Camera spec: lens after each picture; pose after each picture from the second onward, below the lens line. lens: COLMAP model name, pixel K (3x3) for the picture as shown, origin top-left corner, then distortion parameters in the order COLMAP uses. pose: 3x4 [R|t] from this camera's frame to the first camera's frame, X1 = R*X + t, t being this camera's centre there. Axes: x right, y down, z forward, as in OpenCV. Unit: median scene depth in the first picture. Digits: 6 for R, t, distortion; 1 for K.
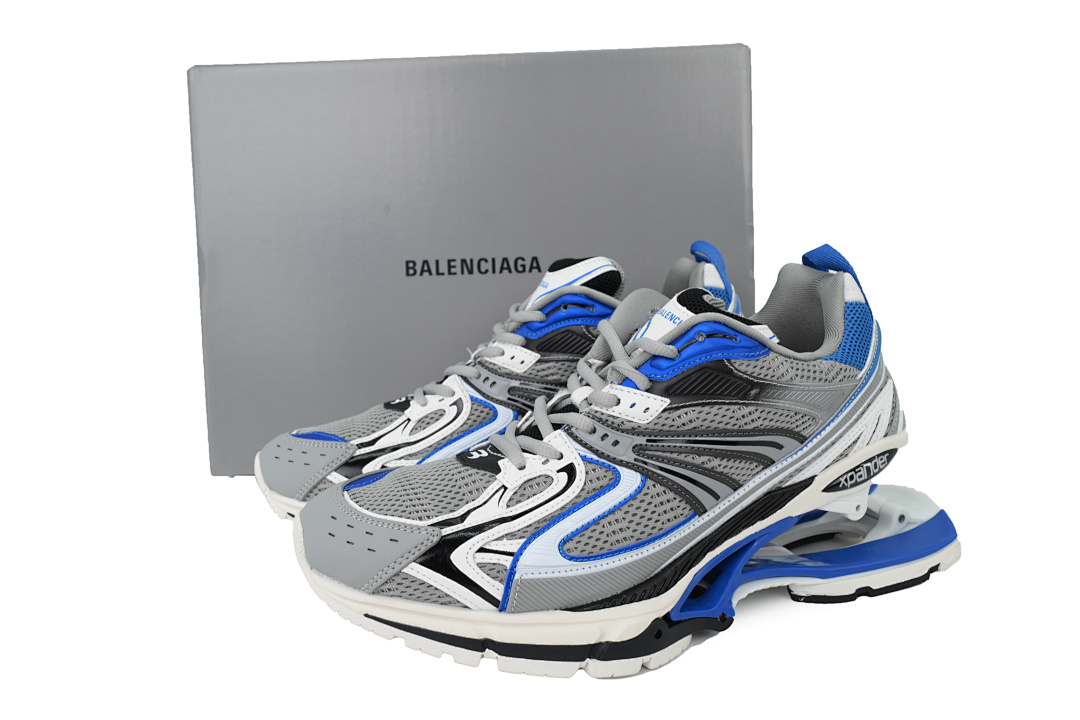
lens RADIAL K [[954.6, 0, 538.4], [0, 954.6, 366.2], [0, 0, 1]] dist [0.002598, -0.004077]
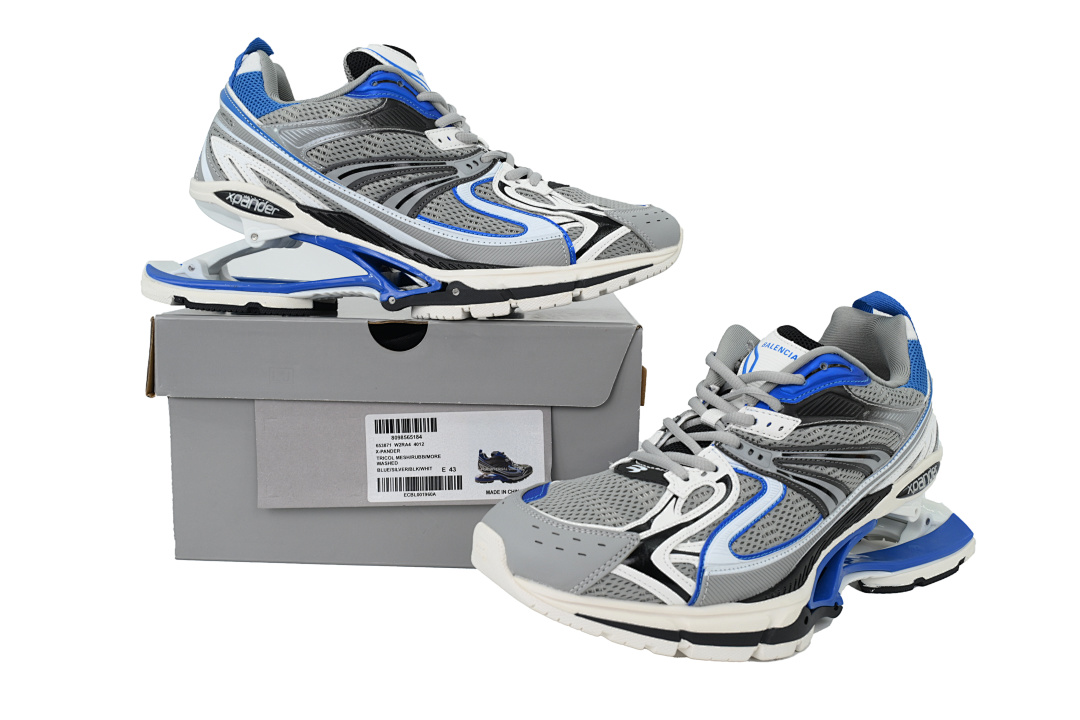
lens RADIAL K [[954.6, 0, 537.4], [0, 954.6, 357.3], [0, 0, 1]] dist [0.002598, -0.004077]
pose [[0.970962, 0.016627, 0.238655, -0.459656], [-0.005288, 0.998830, -0.048075, 0.016735], [-0.239175, 0.045416, 0.969914, -0.065255]]
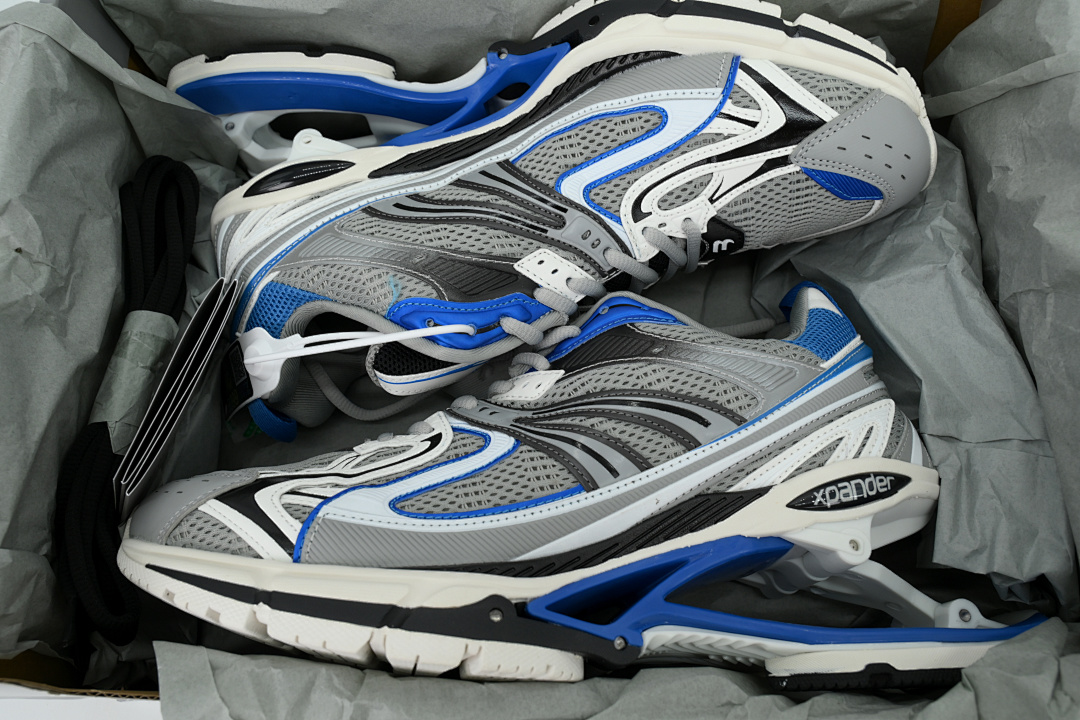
lens RADIAL K [[865.7, 0, 536.6], [0, 865.7, 361.5], [0, 0, 1]] dist [0.017344, -0.016145]
pose [[0.950728, -0.081437, -0.299141, 0.346196], [-0.107488, 0.818454, -0.564429, 0.467361], [0.290798, 0.568772, 0.769373, 0.398720]]
